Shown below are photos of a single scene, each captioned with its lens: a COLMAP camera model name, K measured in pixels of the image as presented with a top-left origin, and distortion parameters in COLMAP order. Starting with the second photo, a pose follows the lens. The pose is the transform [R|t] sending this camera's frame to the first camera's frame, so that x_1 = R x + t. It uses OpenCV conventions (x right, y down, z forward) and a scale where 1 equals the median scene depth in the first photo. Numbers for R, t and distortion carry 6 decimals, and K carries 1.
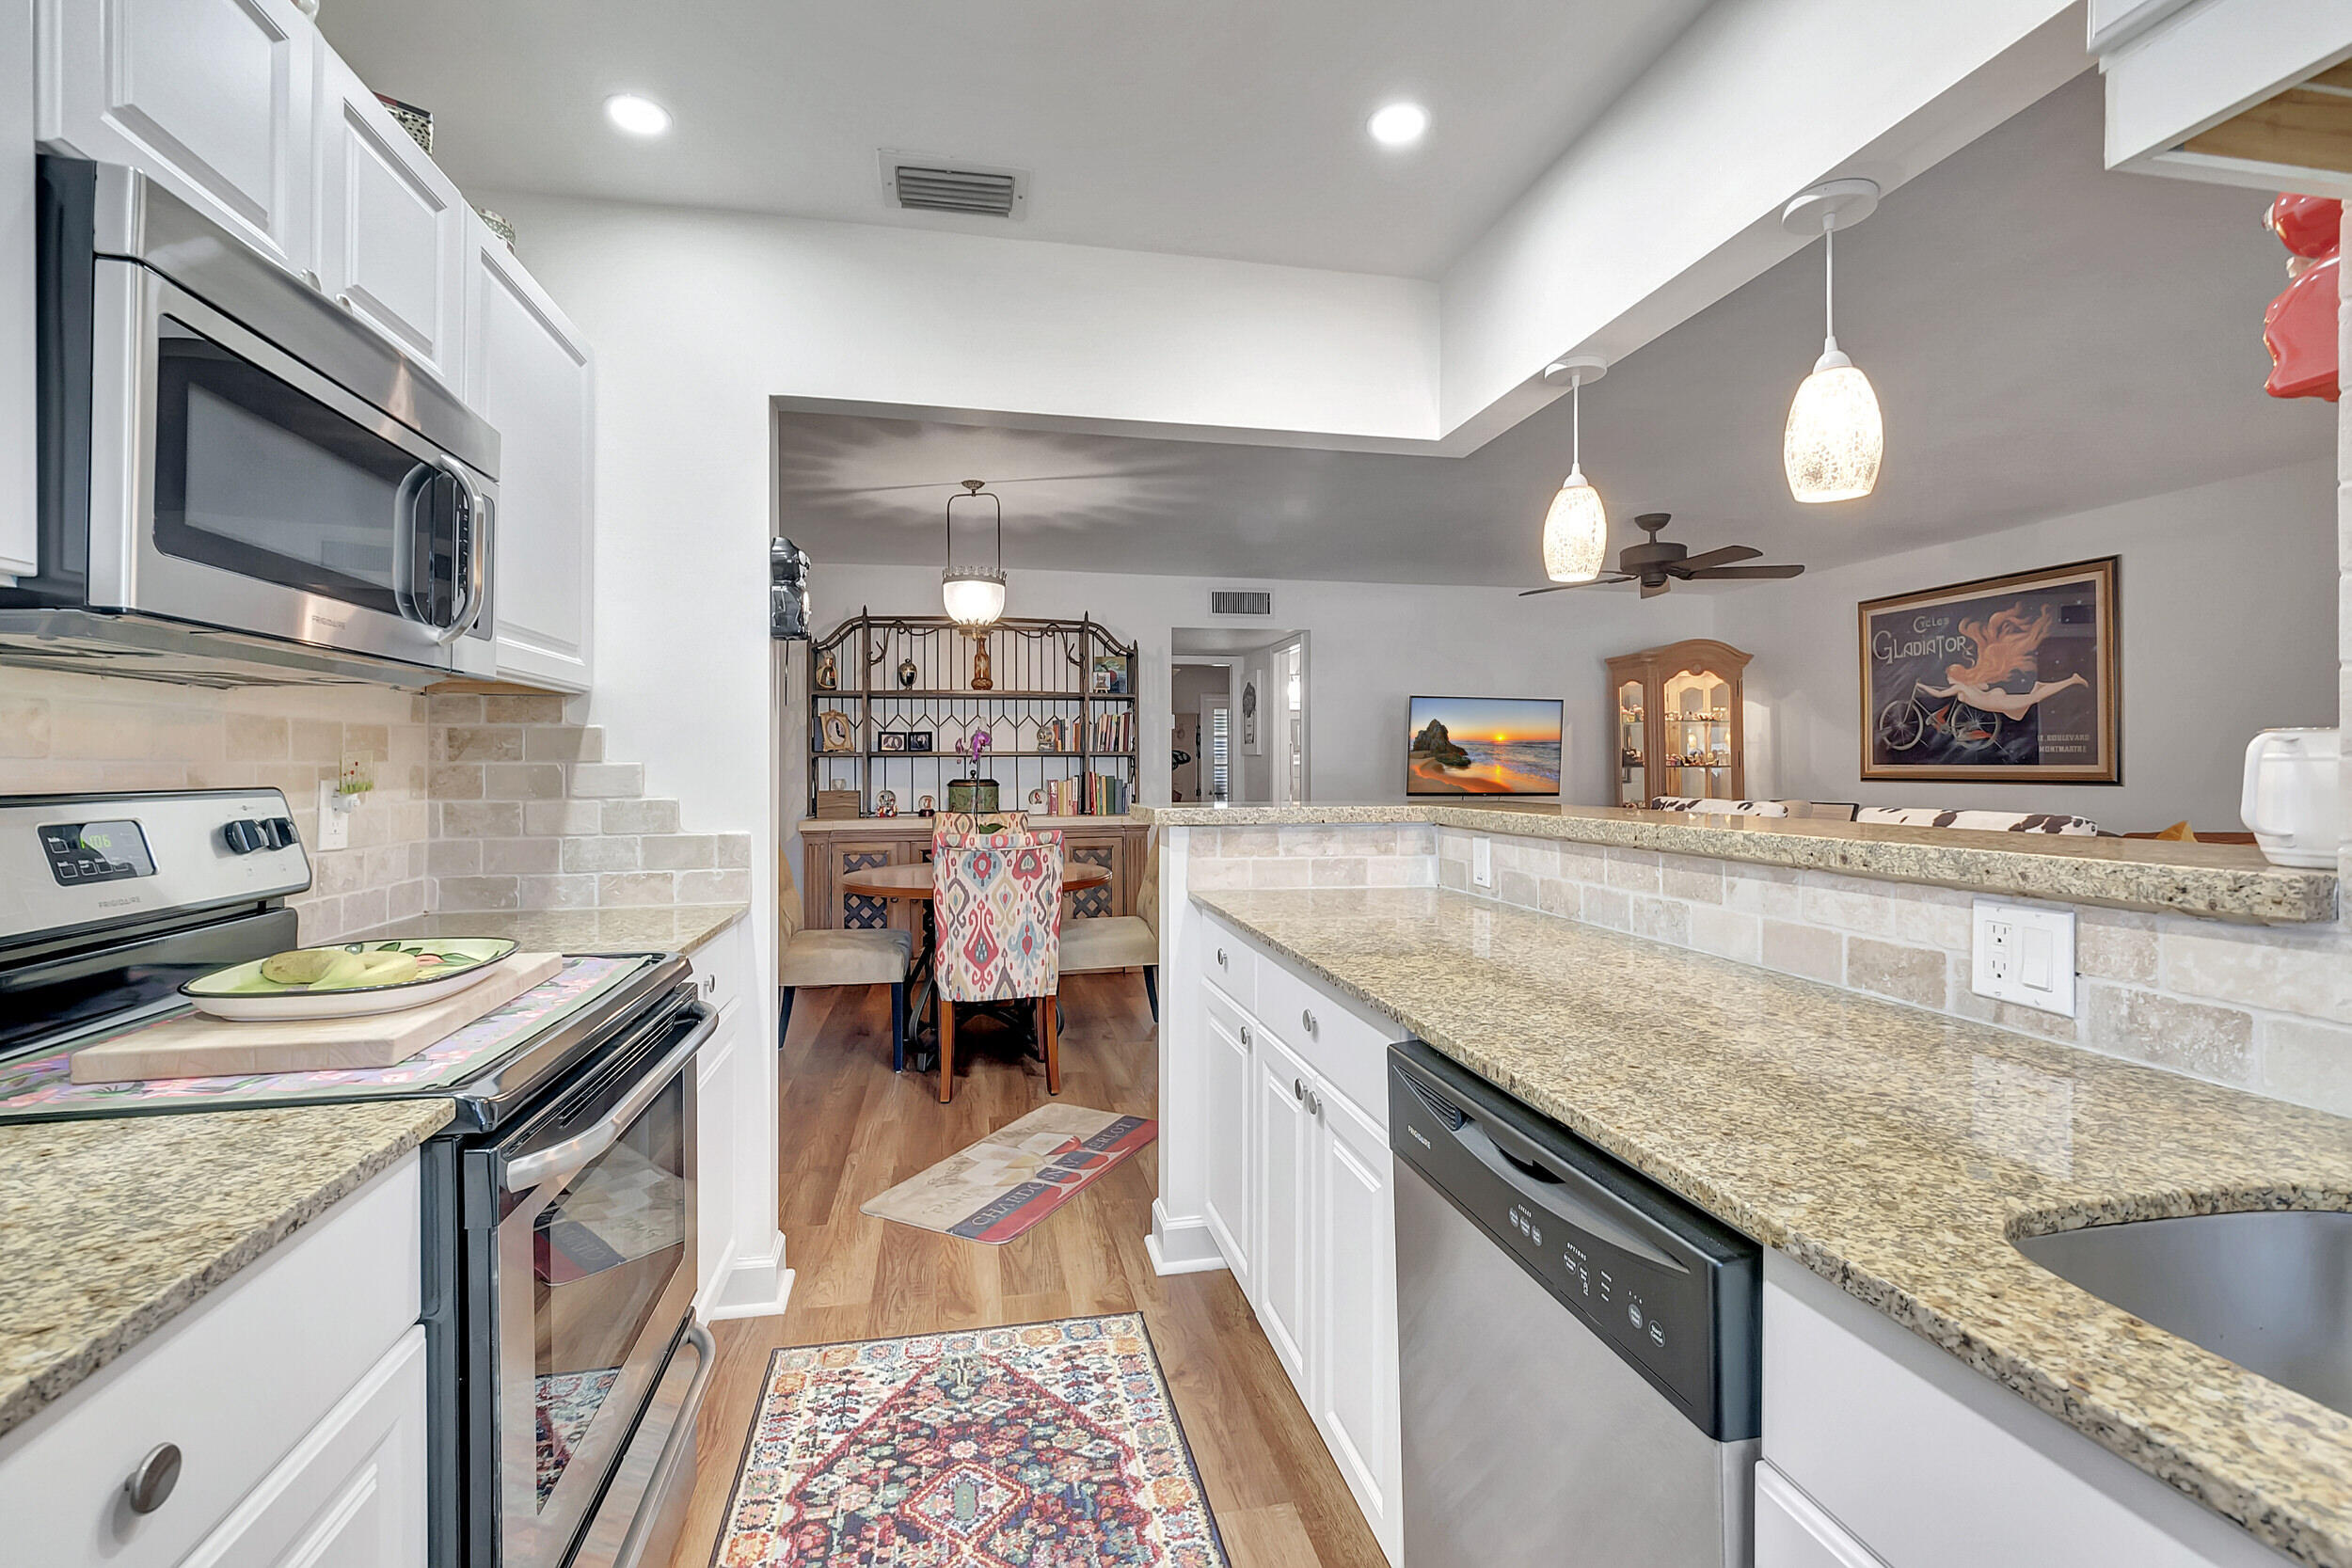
lens RADIAL K [[1026.4, 0, 1179.9], [0, 1026.4, 774.6], [0, 0, 1]] dist [-0.000470, -0.000102]
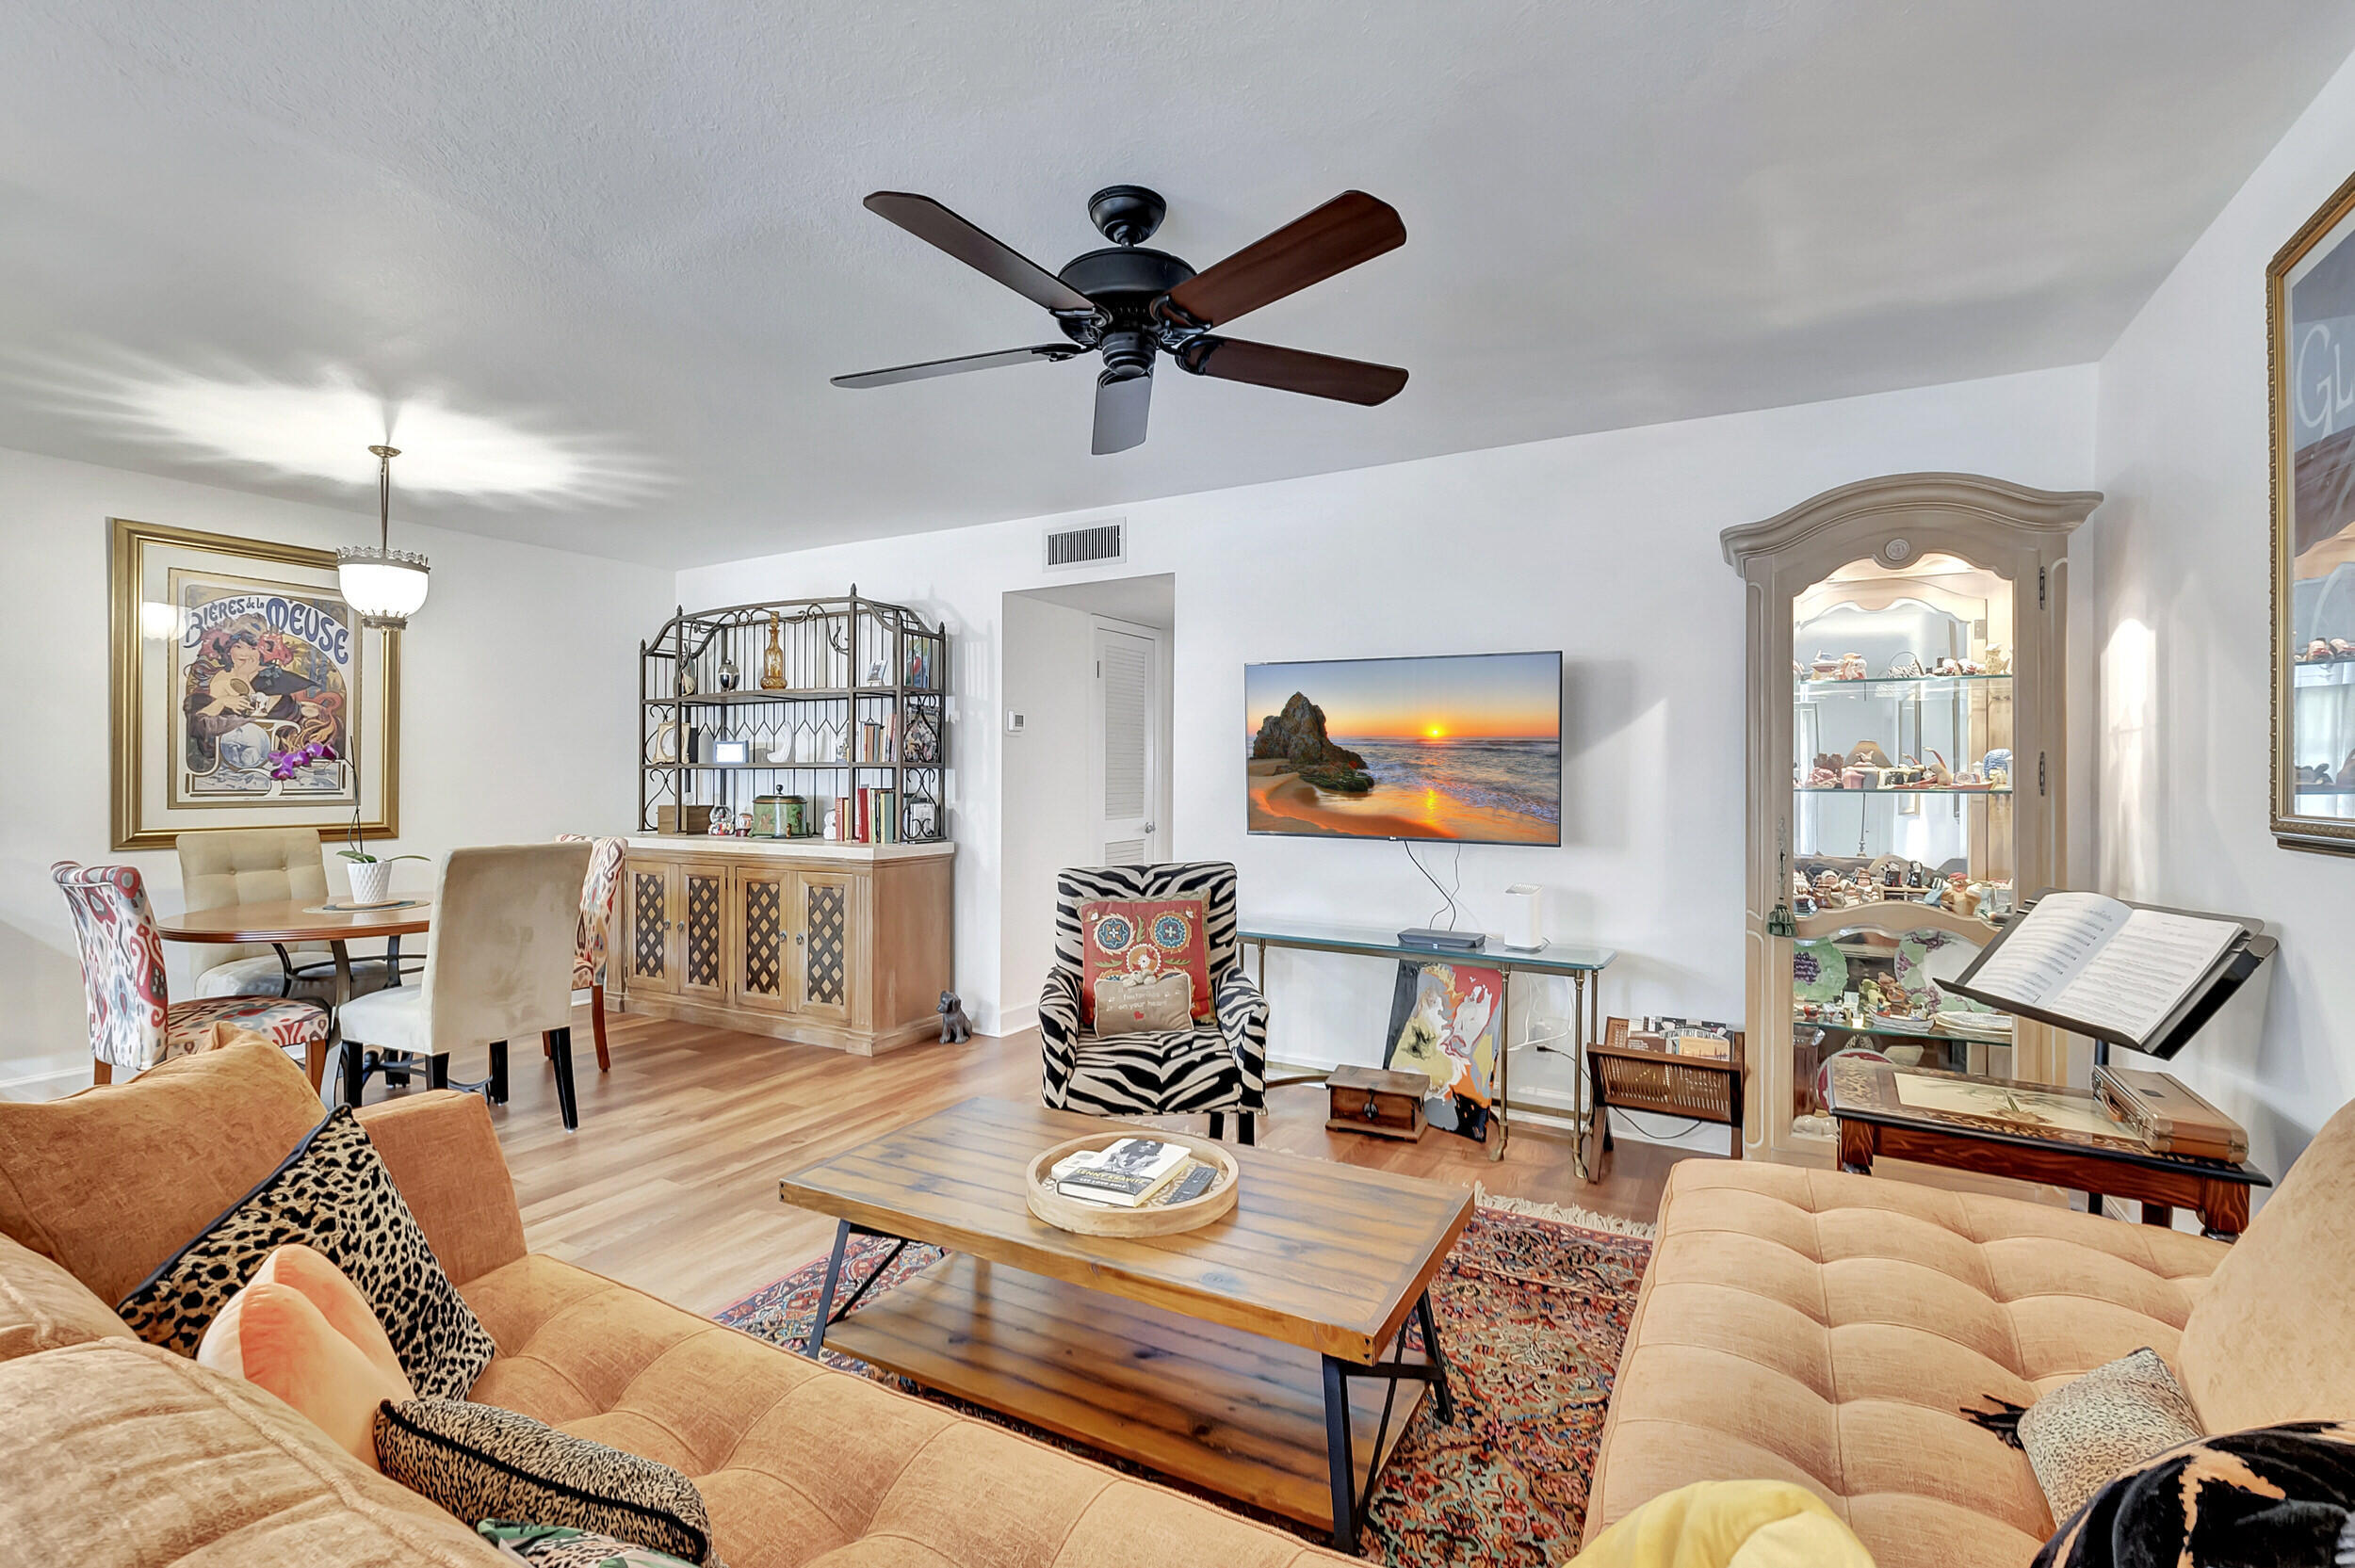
lens RADIAL K [[1039.1, 0, 1174.3], [0, 1039.1, 778.8], [0, 0, 1]] dist [-0.002448, -0.000851]
pose [[0.752668, 0.006391, -0.658369, 0.726503], [-0.007903, 0.999969, 0.000672, -0.014260], [0.658352, 0.004697, 0.752695, 0.661913]]
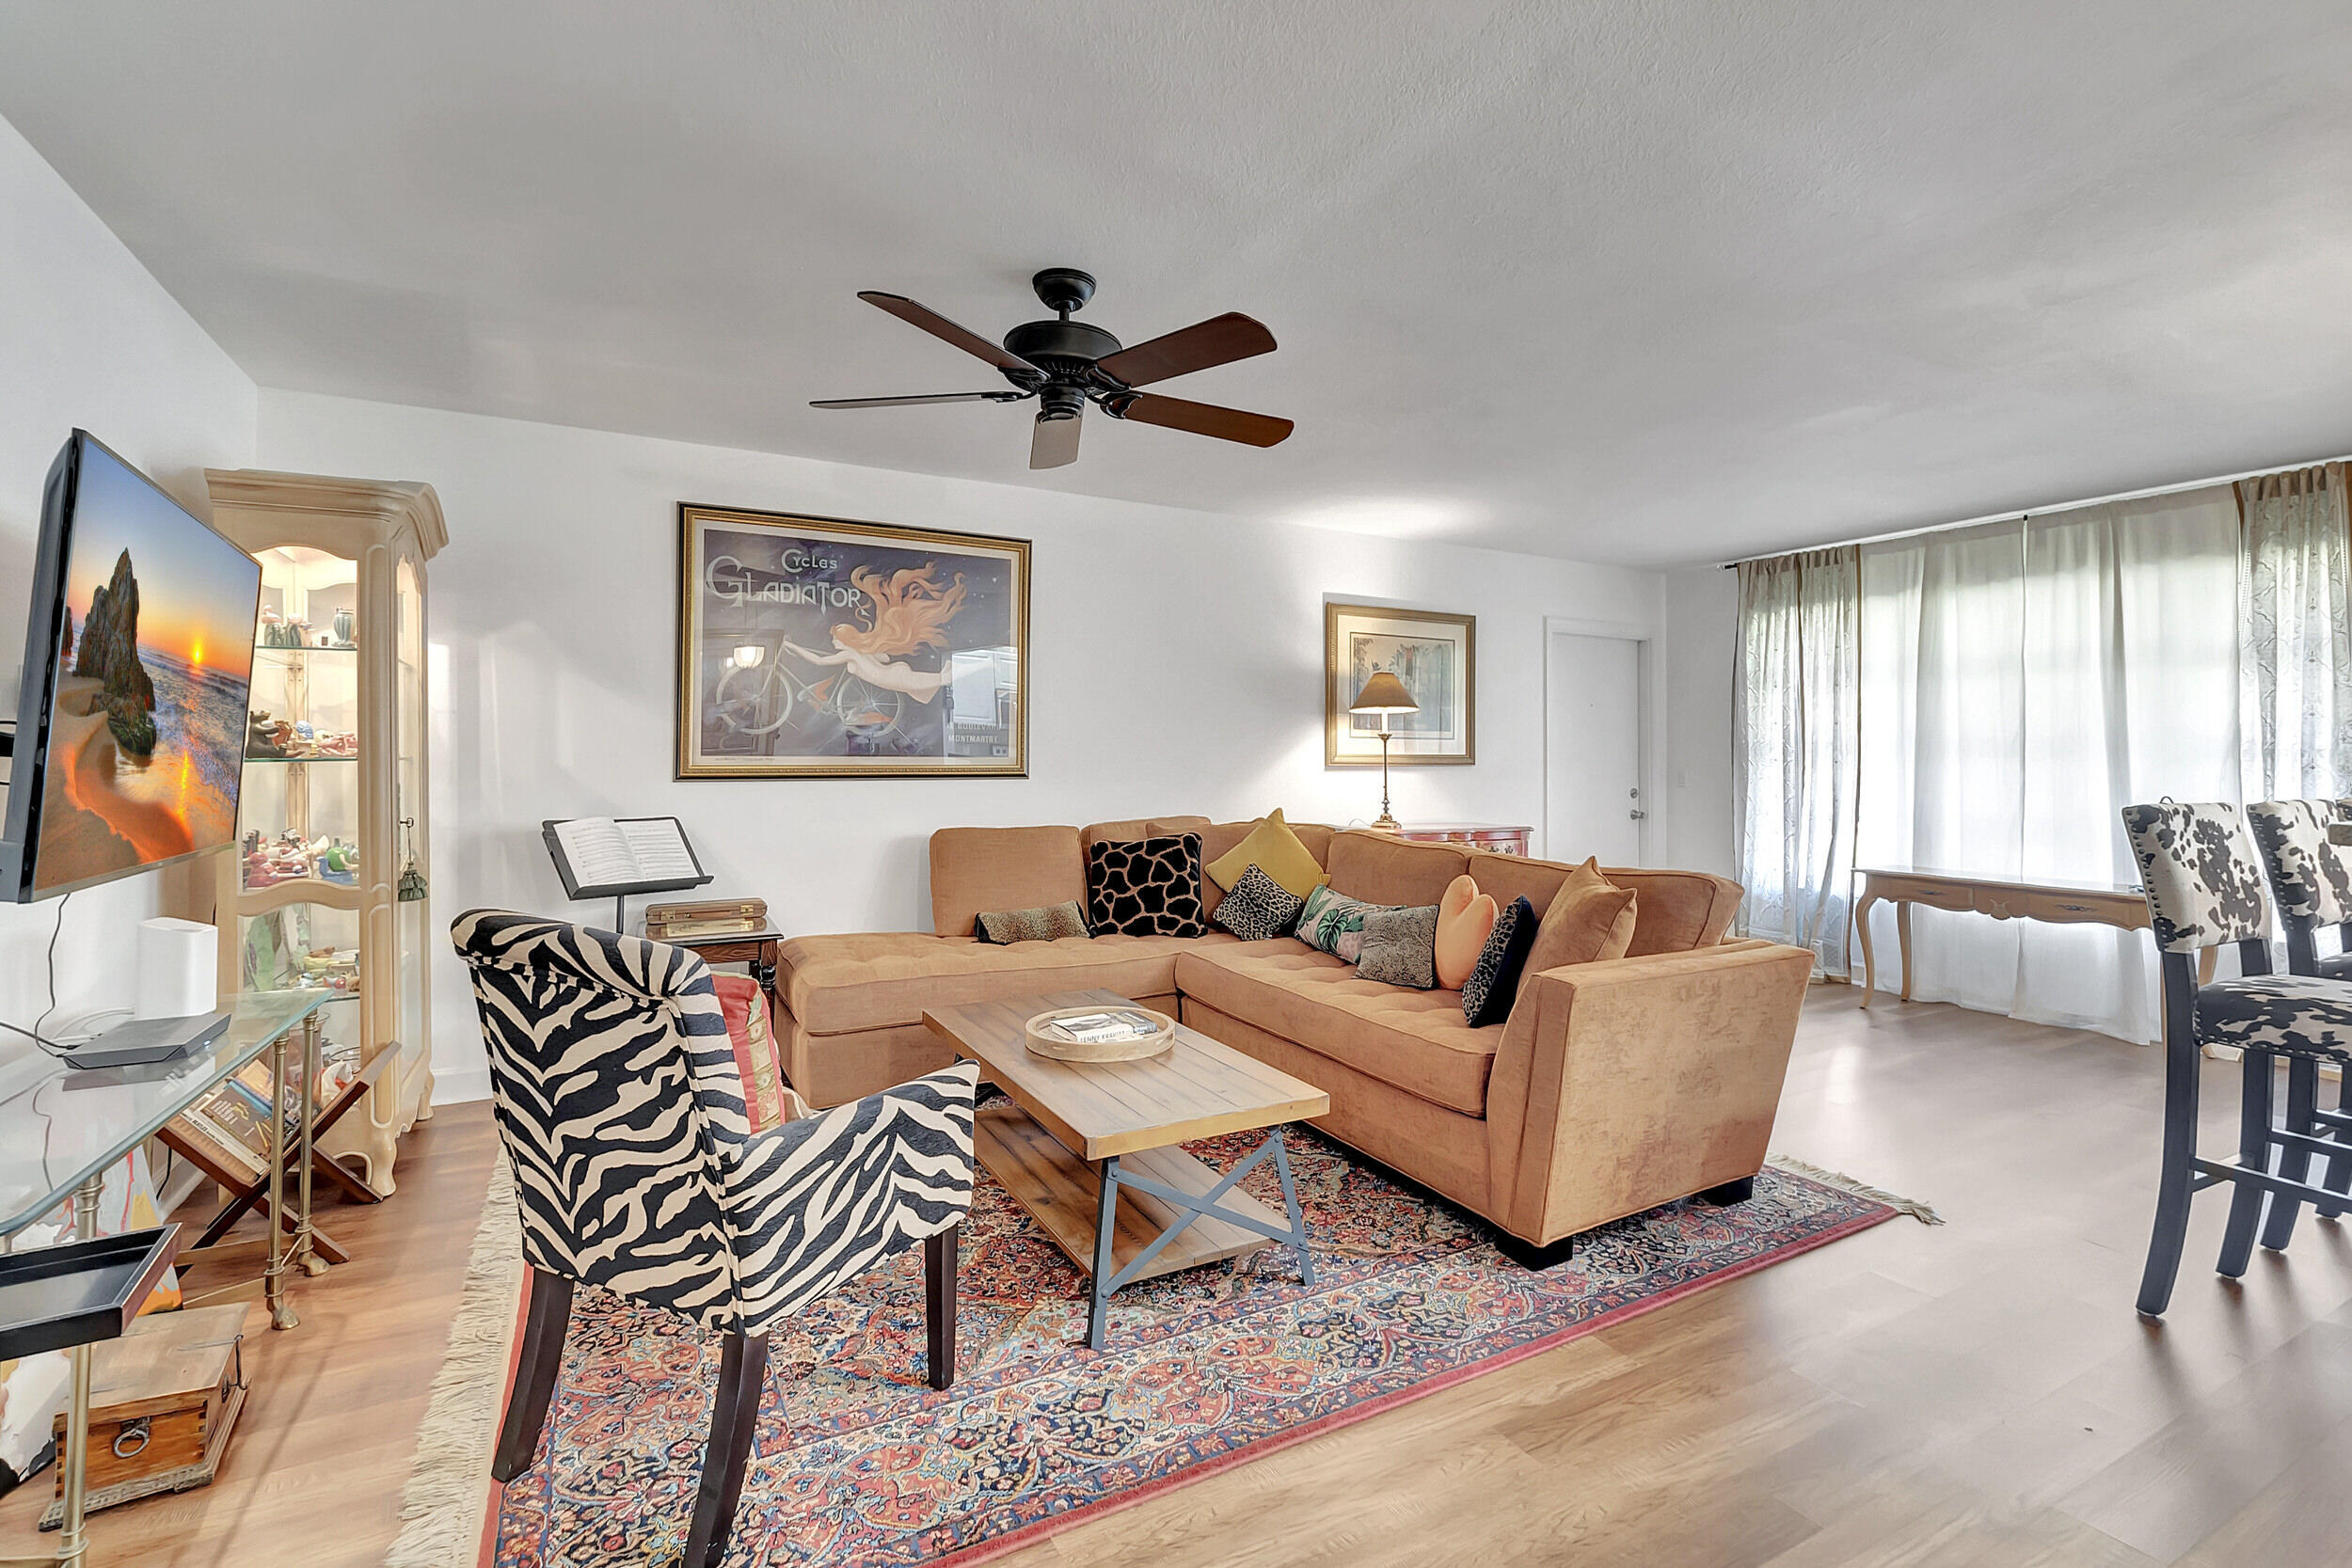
lens RADIAL K [[1028.6, 0, 1173.9], [0, 1028.6, 733.6], [0, 0, 1]] dist [-0.003004, -0.000462]
pose [[-0.278448, 0.018528, 0.960273, -0.044053], [0.003332, 0.999827, -0.018325, -0.012365], [-0.960445, -0.001903, -0.278462, 1.040585]]
